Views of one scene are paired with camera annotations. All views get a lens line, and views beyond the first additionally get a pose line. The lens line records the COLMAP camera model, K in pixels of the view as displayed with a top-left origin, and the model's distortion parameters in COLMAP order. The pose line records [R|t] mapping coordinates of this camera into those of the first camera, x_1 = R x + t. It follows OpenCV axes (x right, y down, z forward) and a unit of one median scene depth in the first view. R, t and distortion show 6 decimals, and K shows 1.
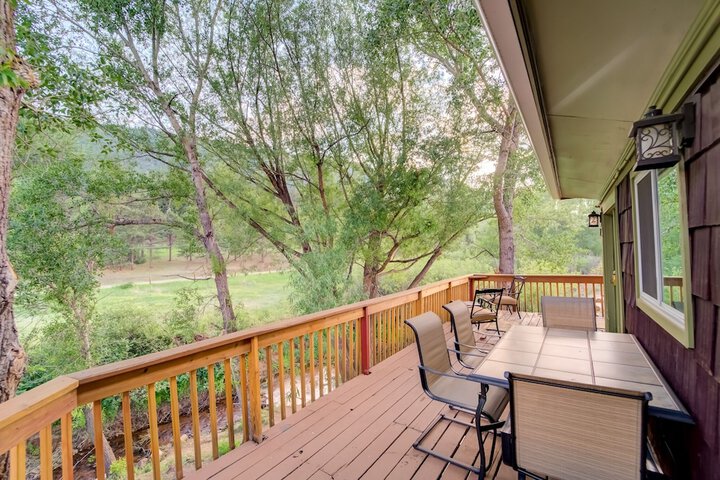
lens RADIAL K [[296.2, 0, 359.9], [0, 296.2, 244.3], [0, 0, 1]] dist [-0.013247, 0.000023]
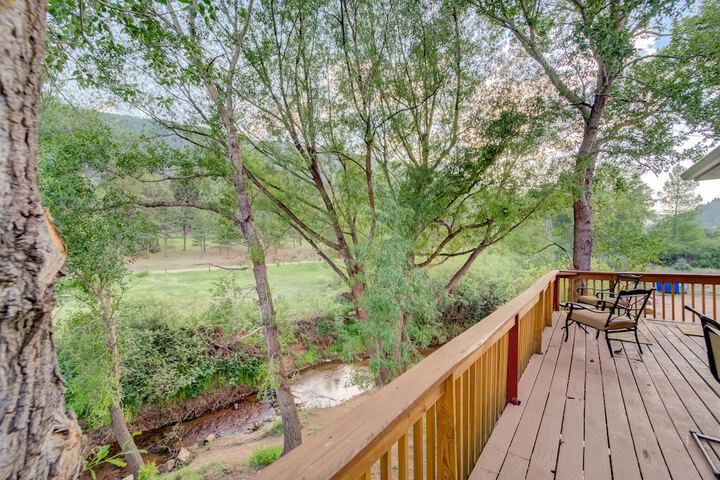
lens RADIAL K [[296.2, 0, 359.9], [0, 296.2, 244.3], [0, 0, 1]] dist [-0.013247, 0.000023]
pose [[0.999327, 0.021589, -0.029644, -0.138297], [-0.020990, 0.999573, 0.020344, 0.016746], [0.030071, -0.019708, 0.999353, 0.111277]]
